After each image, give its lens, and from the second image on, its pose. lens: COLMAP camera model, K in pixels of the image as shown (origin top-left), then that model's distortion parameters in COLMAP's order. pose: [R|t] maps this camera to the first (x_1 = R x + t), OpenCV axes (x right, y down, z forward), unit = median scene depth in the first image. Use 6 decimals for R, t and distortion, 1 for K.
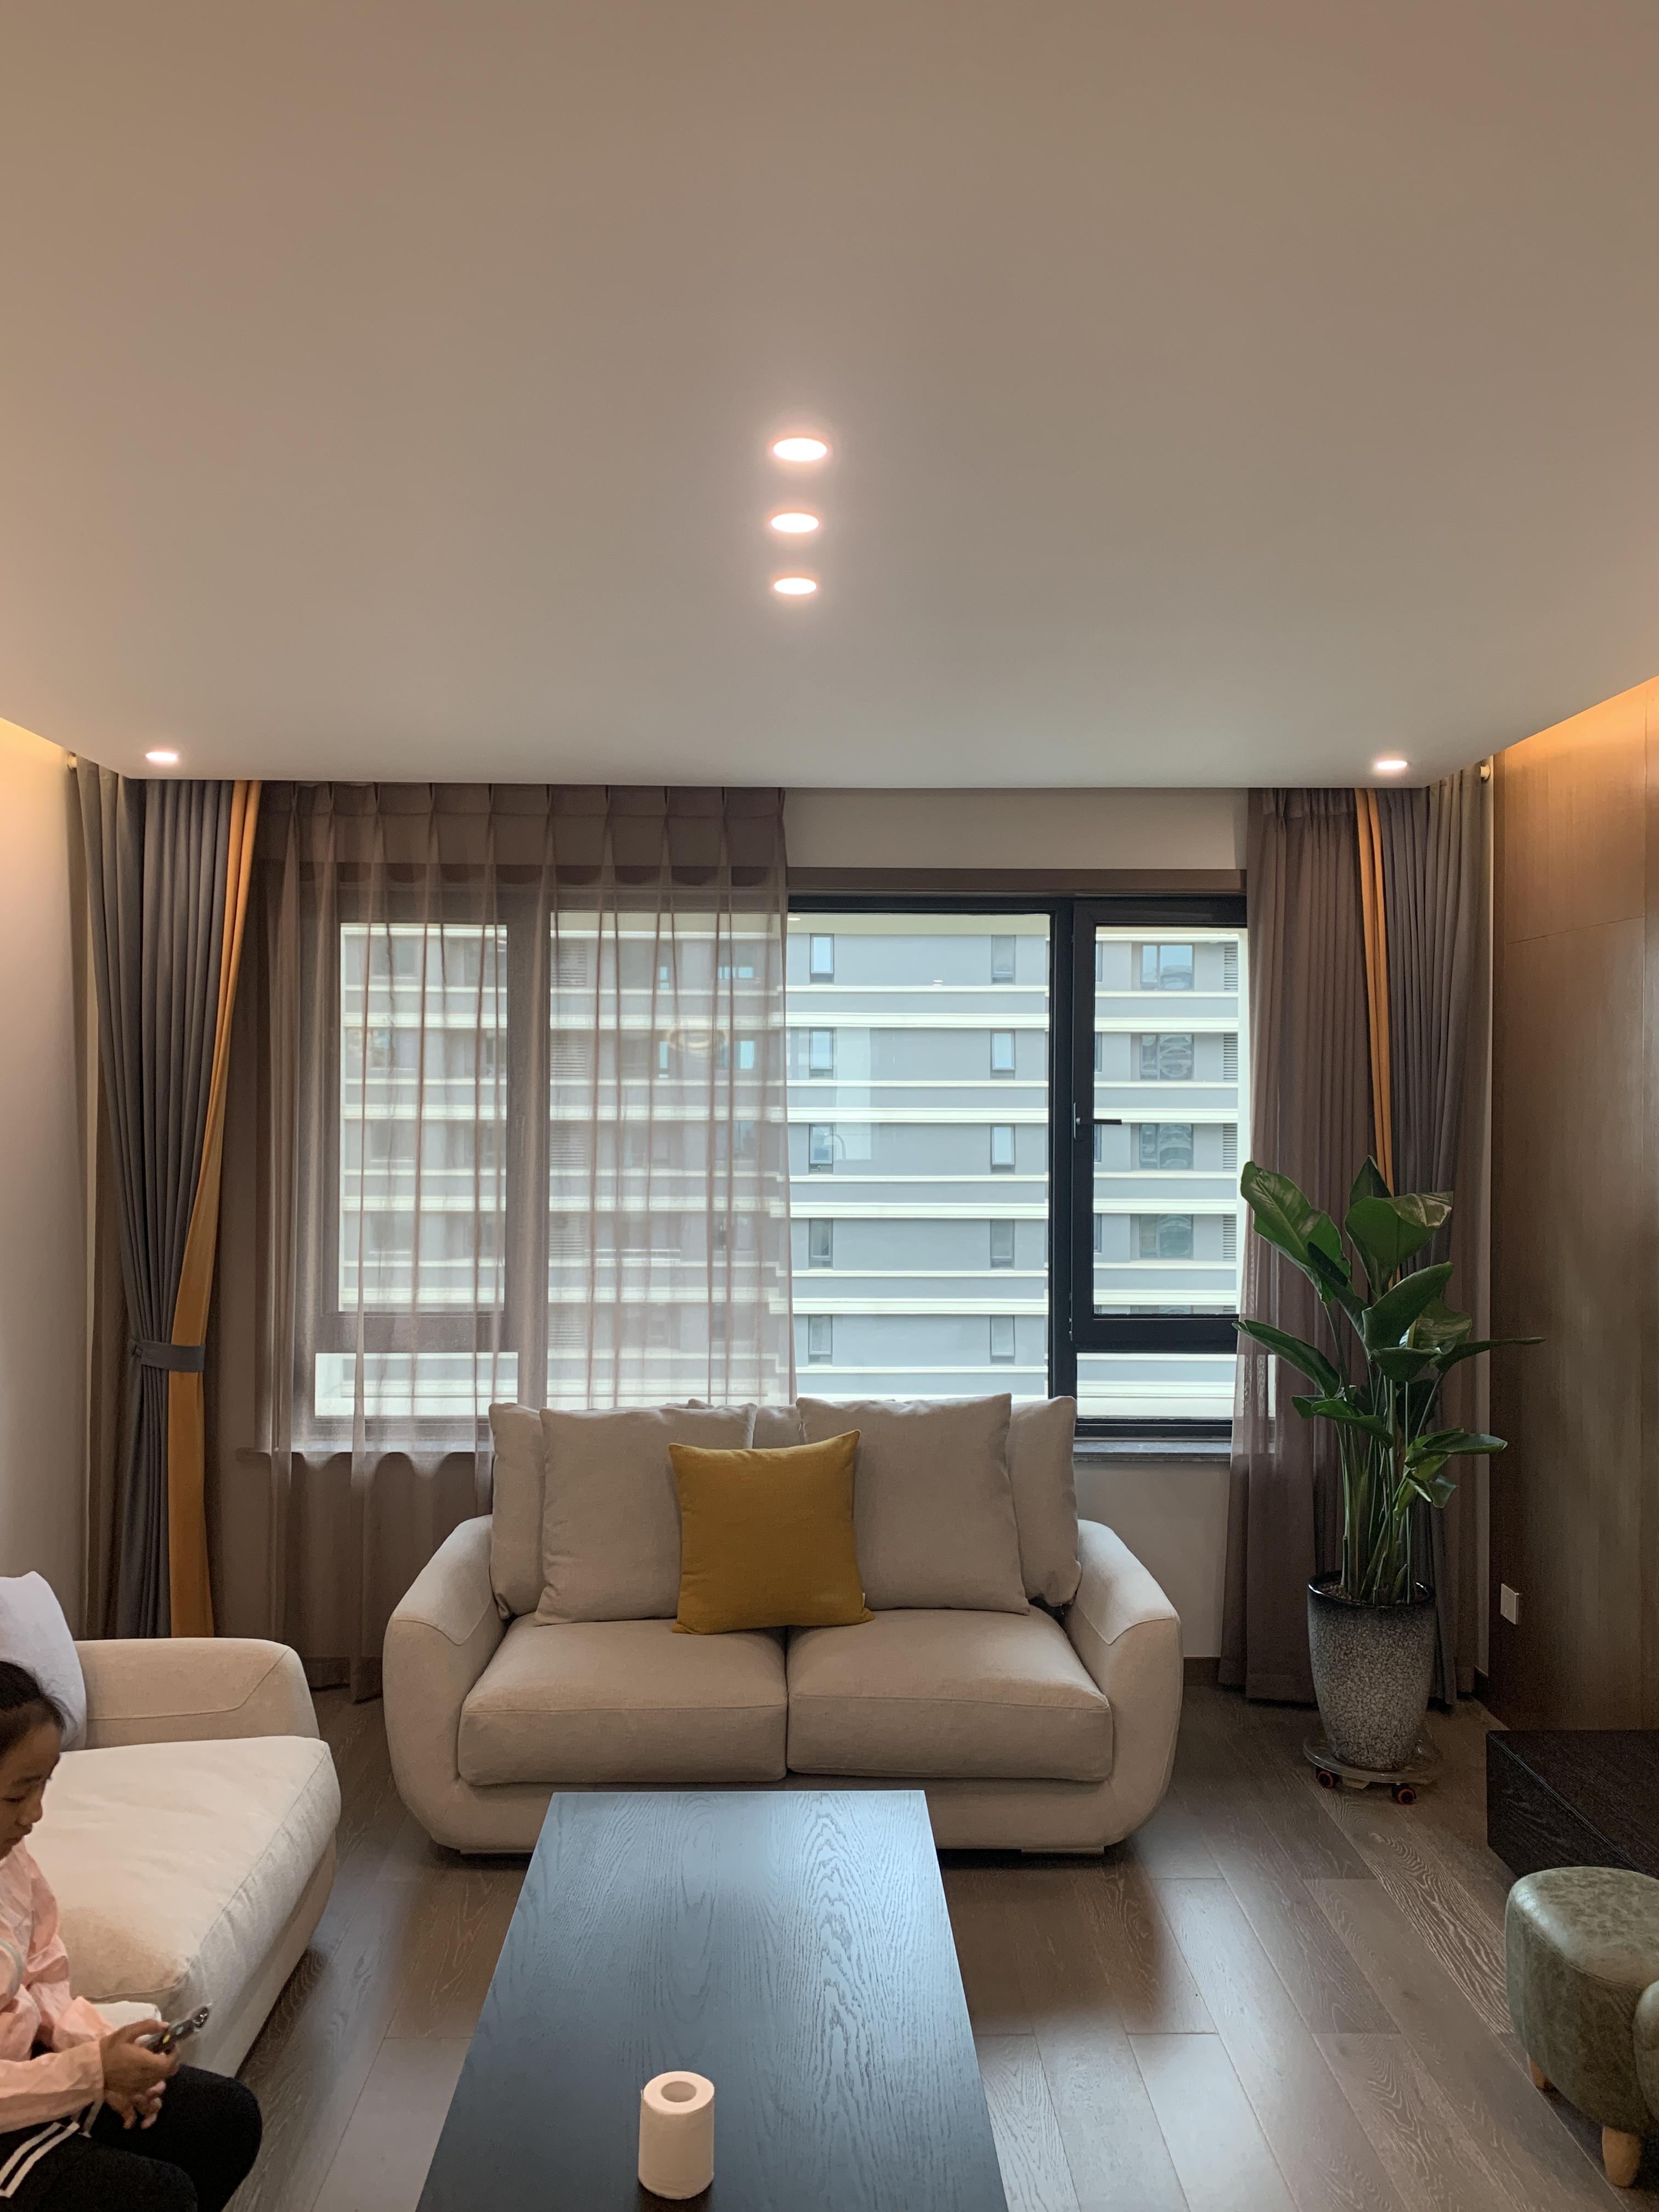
lens RADIAL K [[1670.9, 0, 829.5], [0, 1670.9, 1106.0], [0, 0, 1]] dist [0.048046, -0.062574]
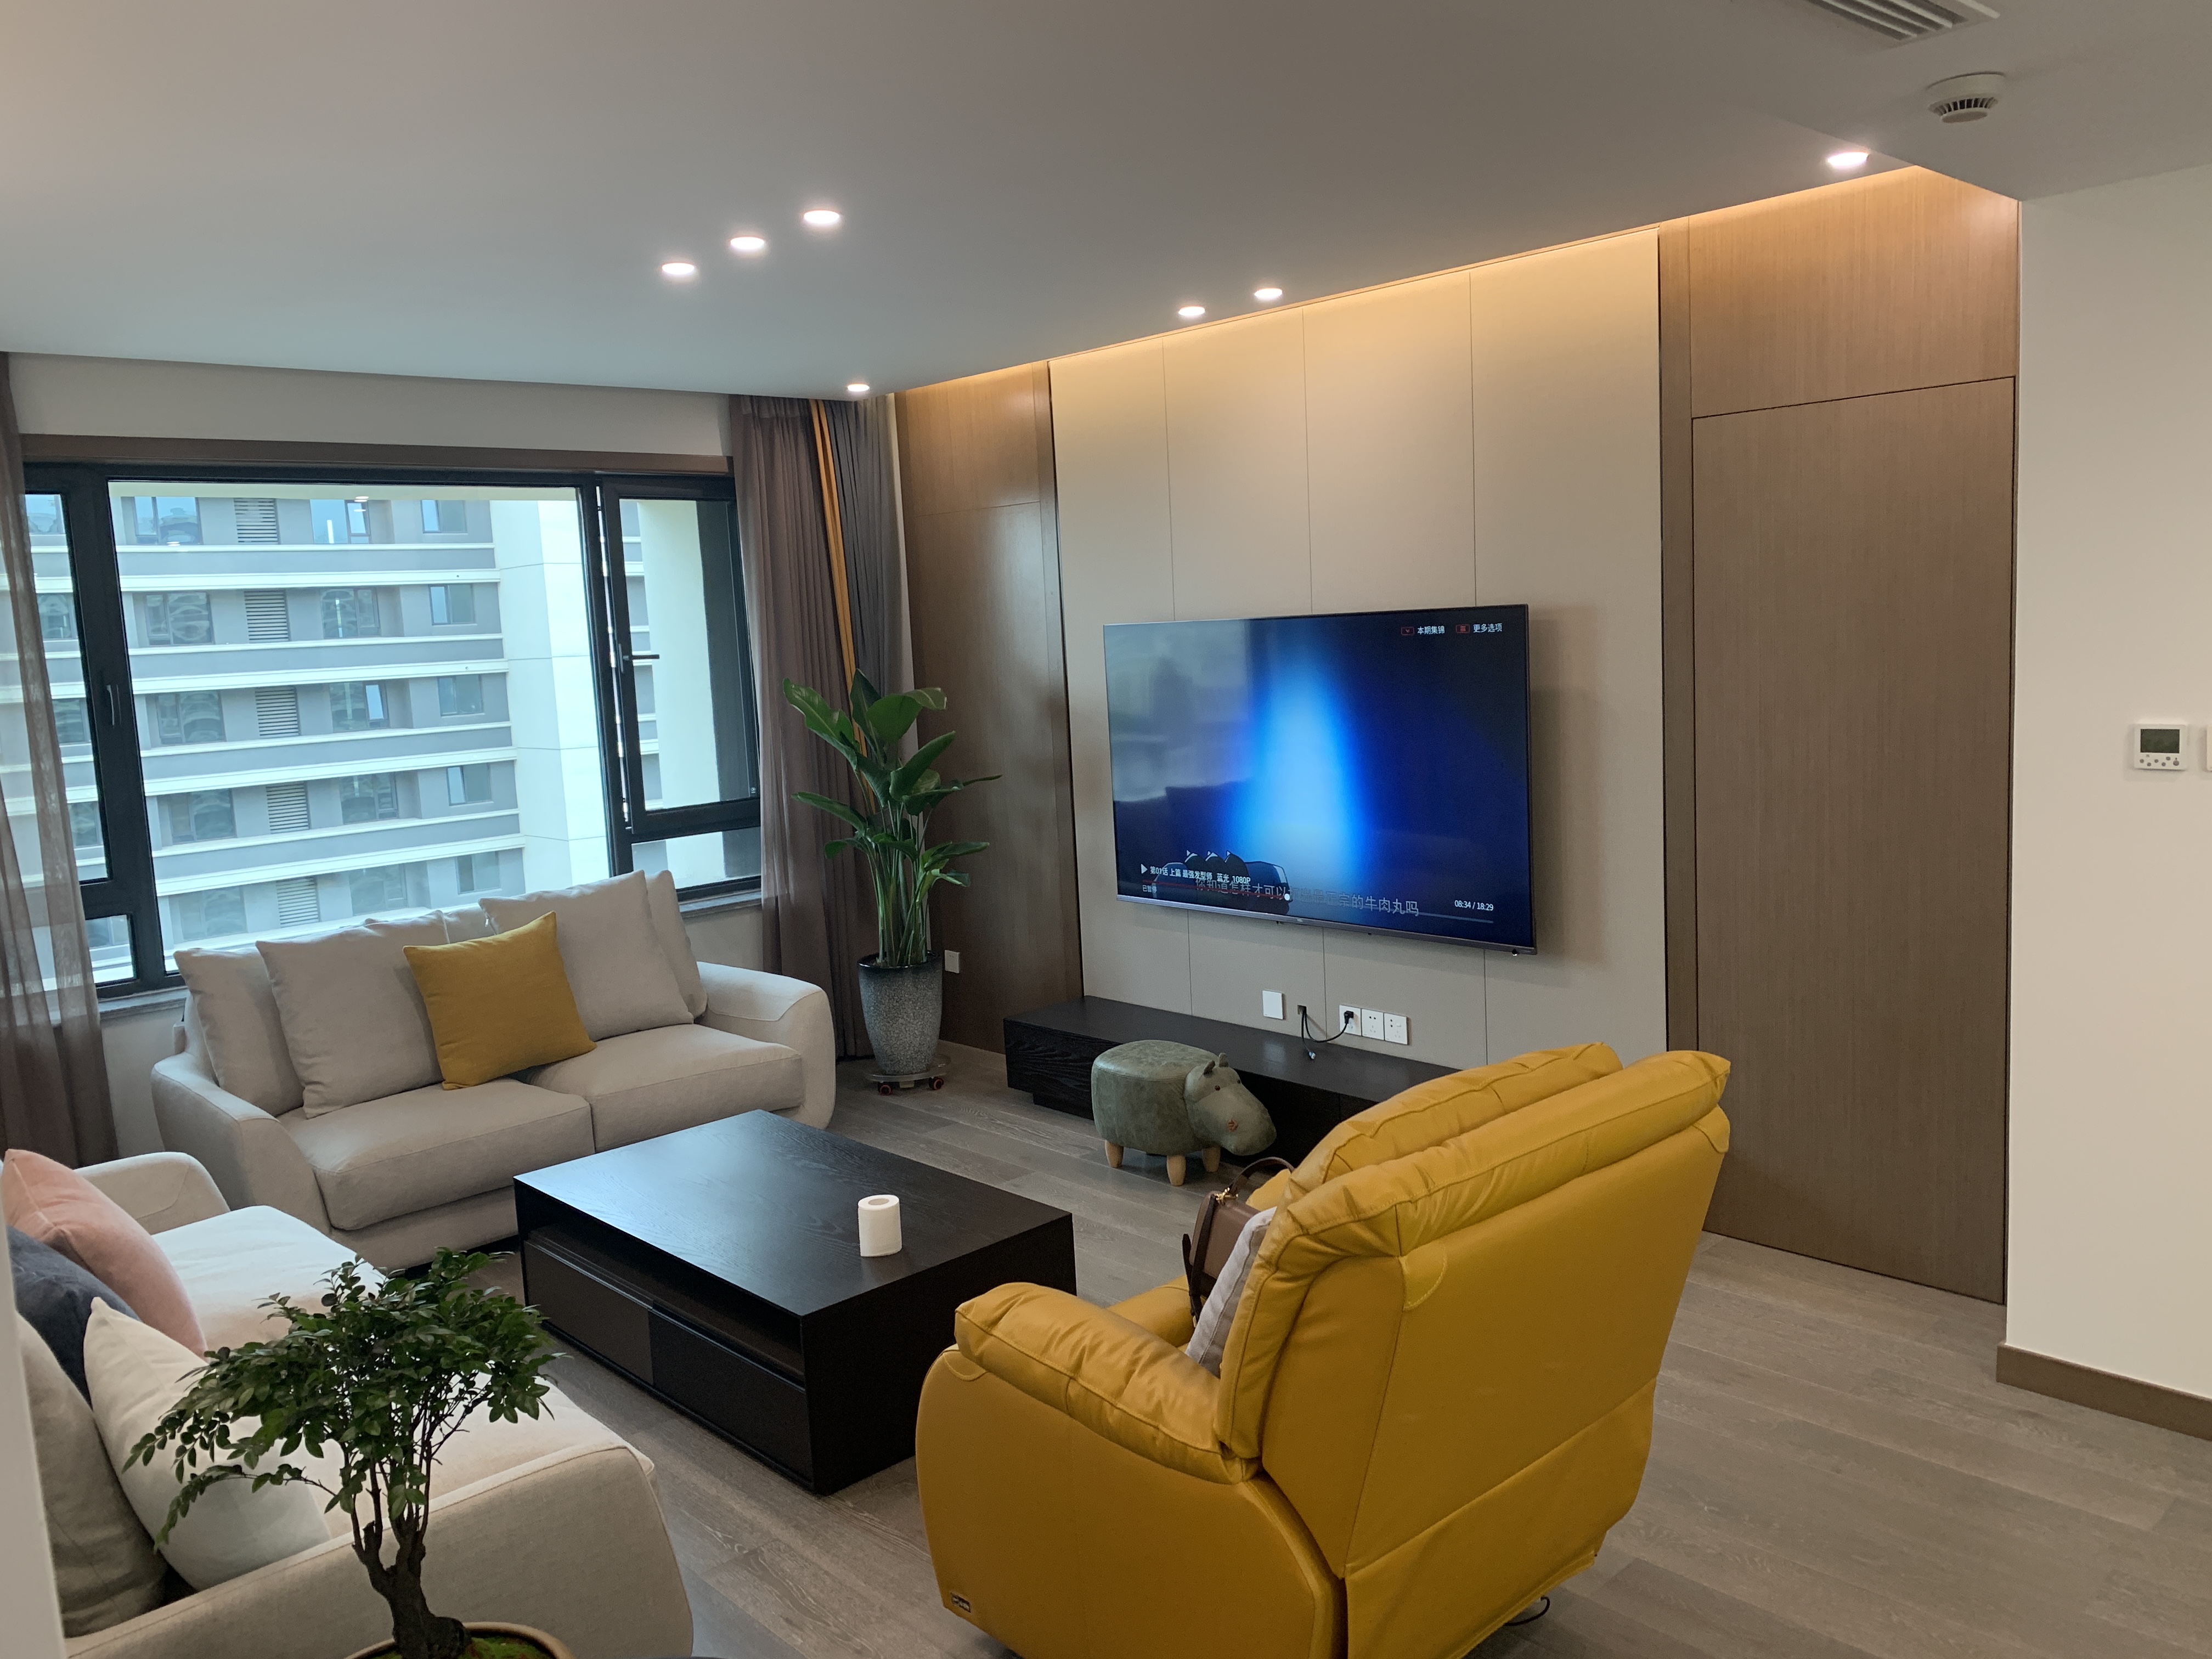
lens RADIAL K [[1691.7, 0, 1106.0], [0, 1691.7, 829.5], [0, 0, 1]] dist [0.095392, -0.188122]
pose [[0.742046, -0.126019, 0.658397, -0.459046], [0.059719, 0.990693, 0.122315, 0.001601], [-0.667683, -0.051444, 0.742666, -0.201844]]
